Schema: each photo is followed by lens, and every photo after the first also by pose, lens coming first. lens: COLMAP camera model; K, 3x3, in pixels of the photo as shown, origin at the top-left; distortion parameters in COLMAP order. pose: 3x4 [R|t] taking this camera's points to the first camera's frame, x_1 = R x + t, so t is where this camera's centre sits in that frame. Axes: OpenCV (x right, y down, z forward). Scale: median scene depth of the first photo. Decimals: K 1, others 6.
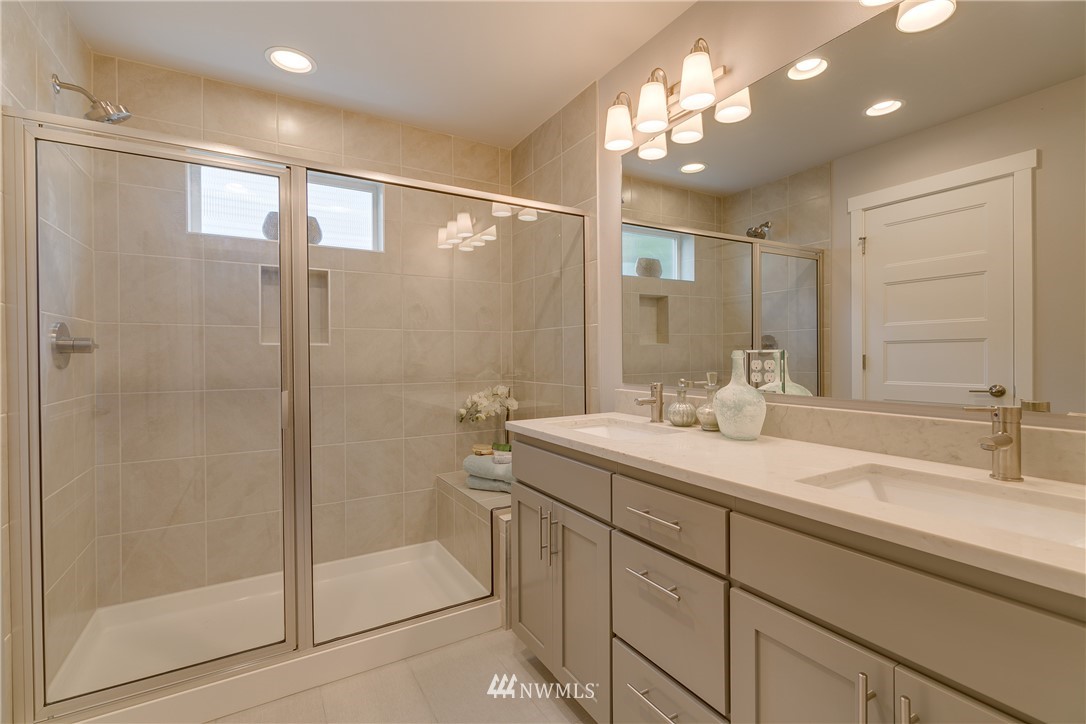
lens RADIAL K [[491.3, 0, 549.2], [0, 491.3, 360.0], [0, 0, 1]] dist [0.000184, -0.000868]
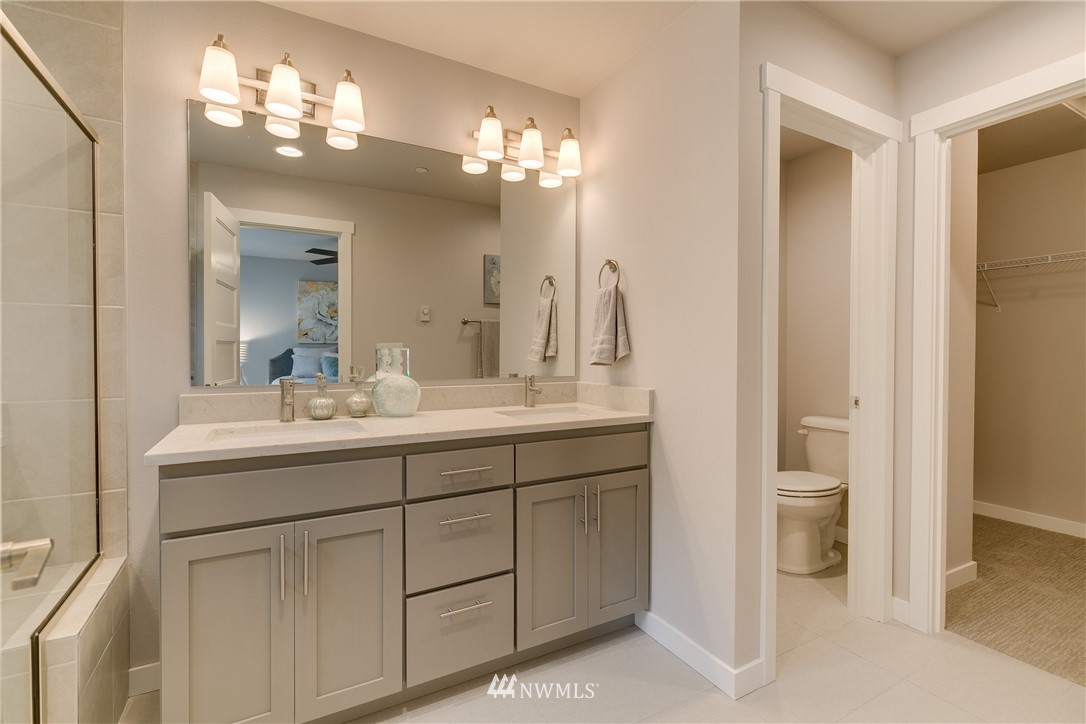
lens RADIAL K [[491.3, 0, 549.0], [0, 491.3, 359.8], [0, 0, 1]] dist [0.000184, -0.000868]
pose [[0.010823, -0.004396, 0.999932, -0.939750], [0.006895, 0.999967, 0.004322, 0.006719], [-0.999918, 0.006848, 0.010853, 0.614027]]
